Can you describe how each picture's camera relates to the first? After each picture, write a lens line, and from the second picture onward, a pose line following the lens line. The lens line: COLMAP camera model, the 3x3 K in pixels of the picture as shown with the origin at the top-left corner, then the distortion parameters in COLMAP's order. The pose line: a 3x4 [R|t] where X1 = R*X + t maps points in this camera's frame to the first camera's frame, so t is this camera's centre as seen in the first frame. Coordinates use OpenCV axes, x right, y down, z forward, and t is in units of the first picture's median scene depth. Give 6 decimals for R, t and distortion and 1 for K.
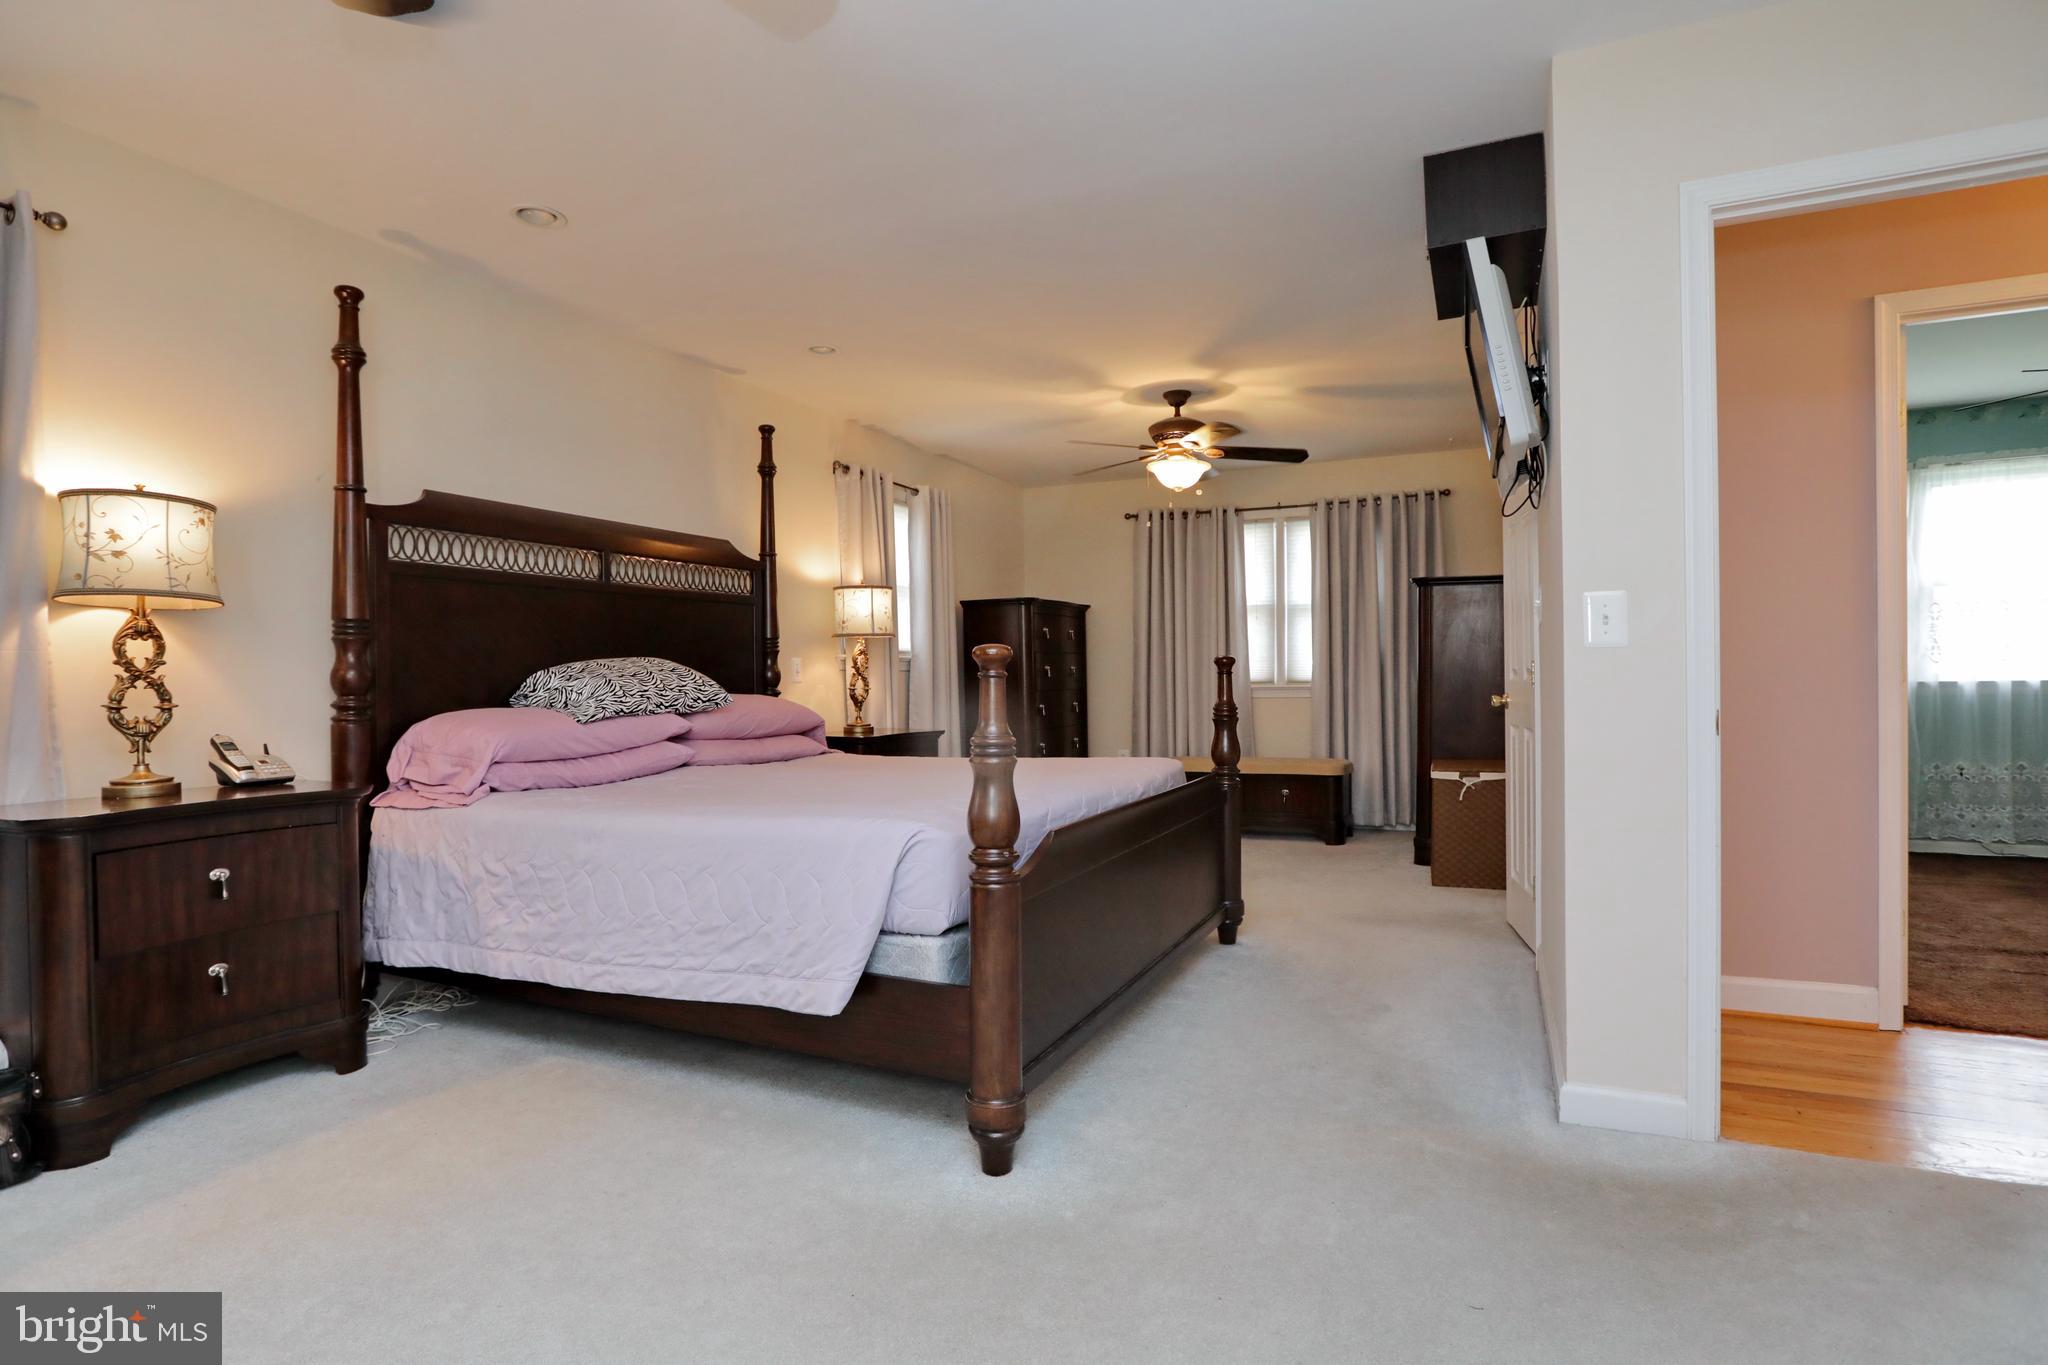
lens RADIAL K [[1052.1, 0, 1018.8], [0, 1052.1, 681.9], [0, 0, 1]] dist [-0.003493, -0.000546]
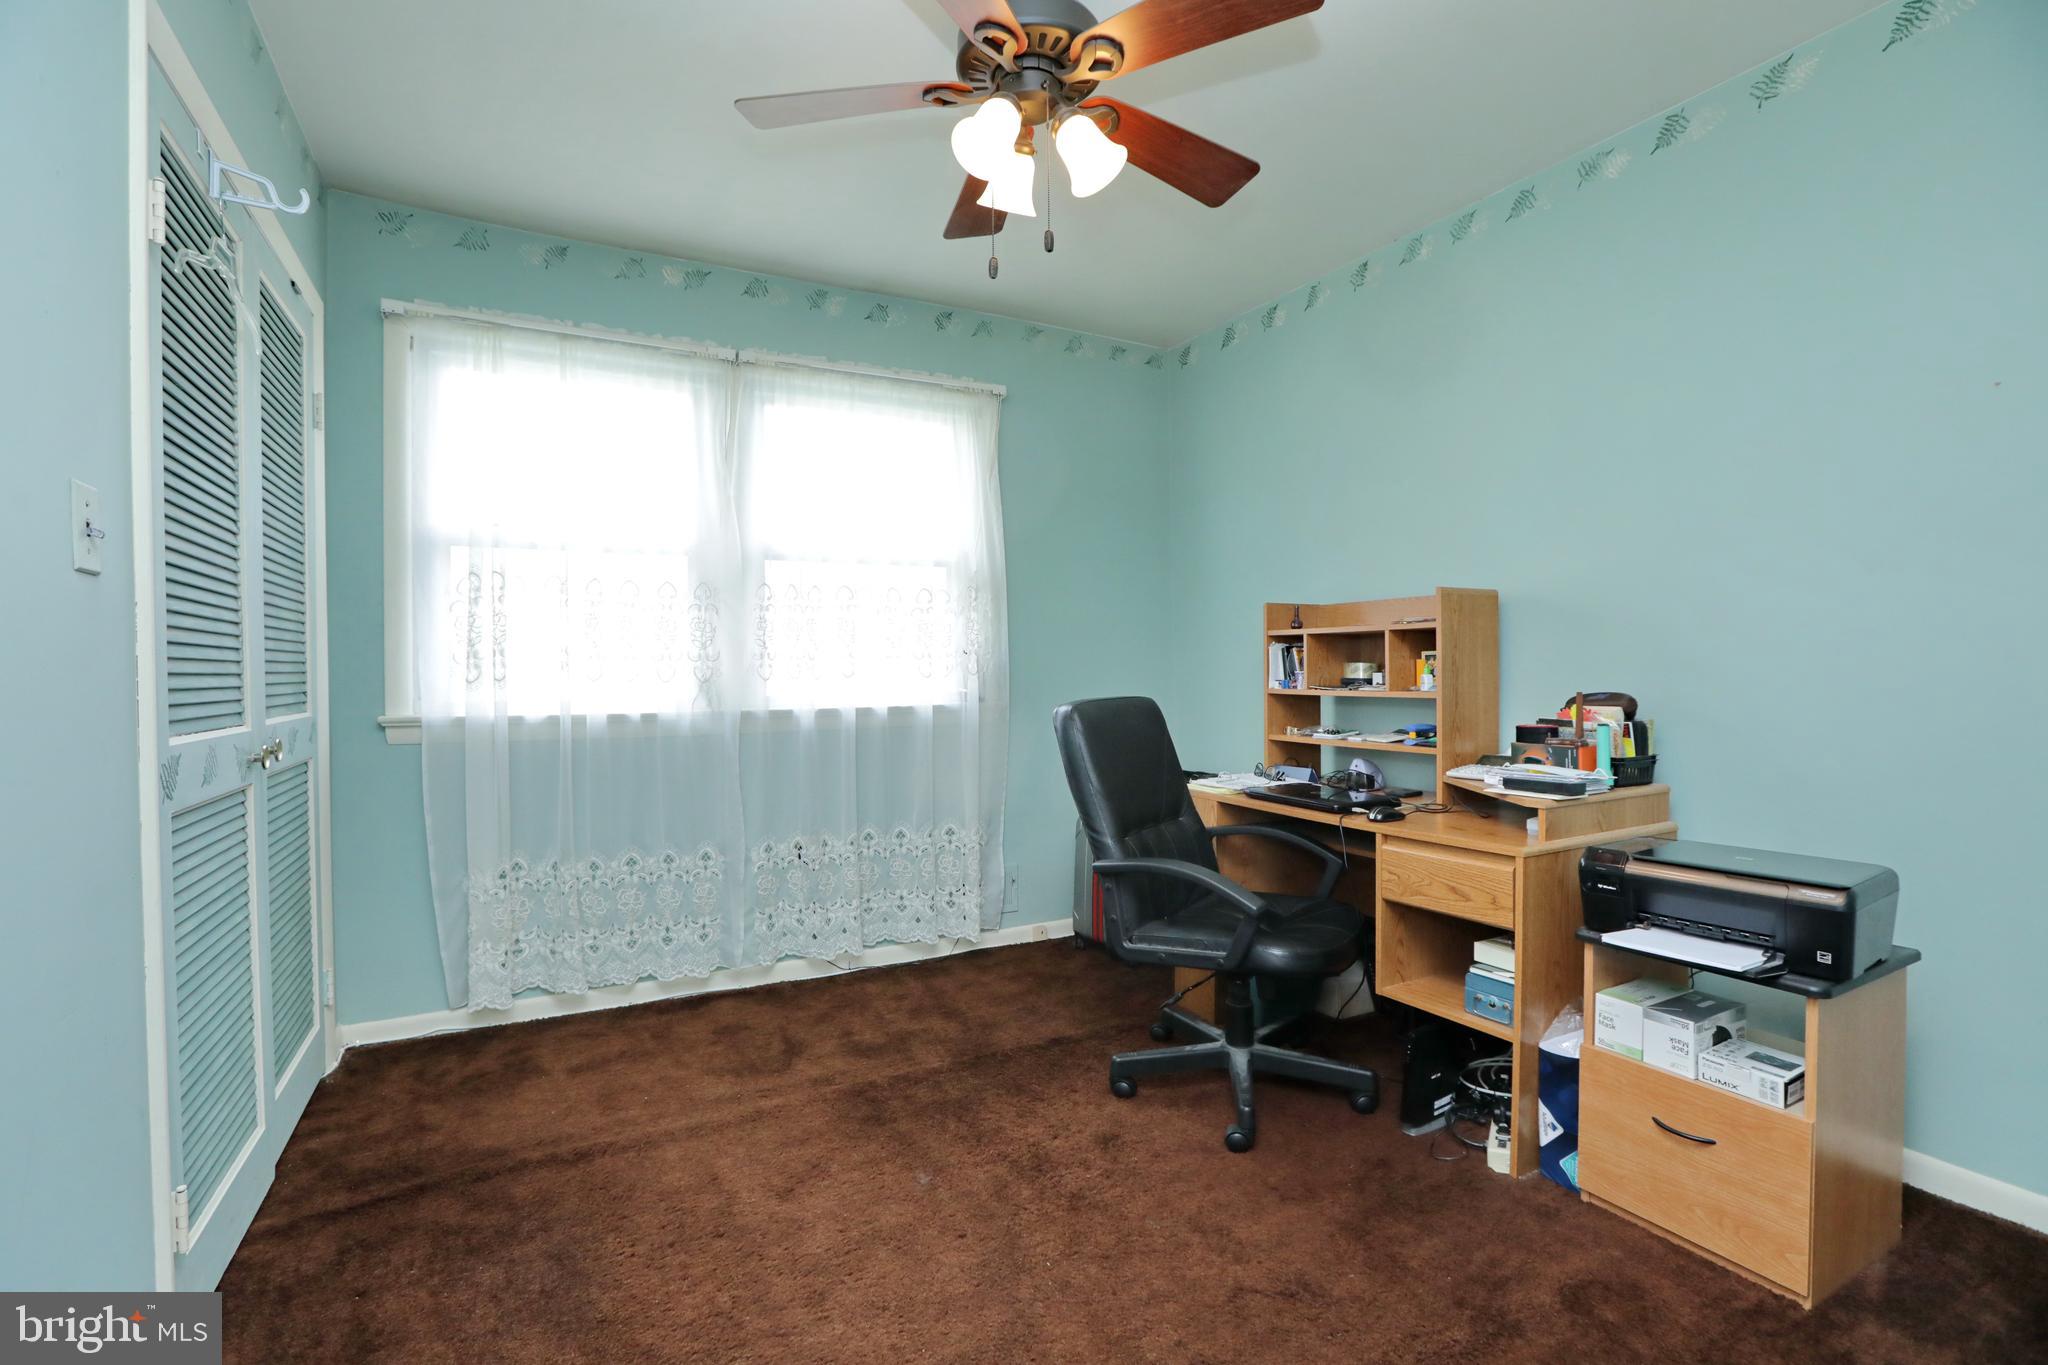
lens RADIAL K [[962.0, 0, 1022.3], [0, 962.0, 687.1], [0, 0, 1]] dist [-0.009049, 0.003415]
pose [[0.594027, 0.000950, 0.804444, 0.511820], [0.006420, 0.999962, -0.005922, -0.009946], [-0.804419, 0.008682, 0.593999, 0.545673]]
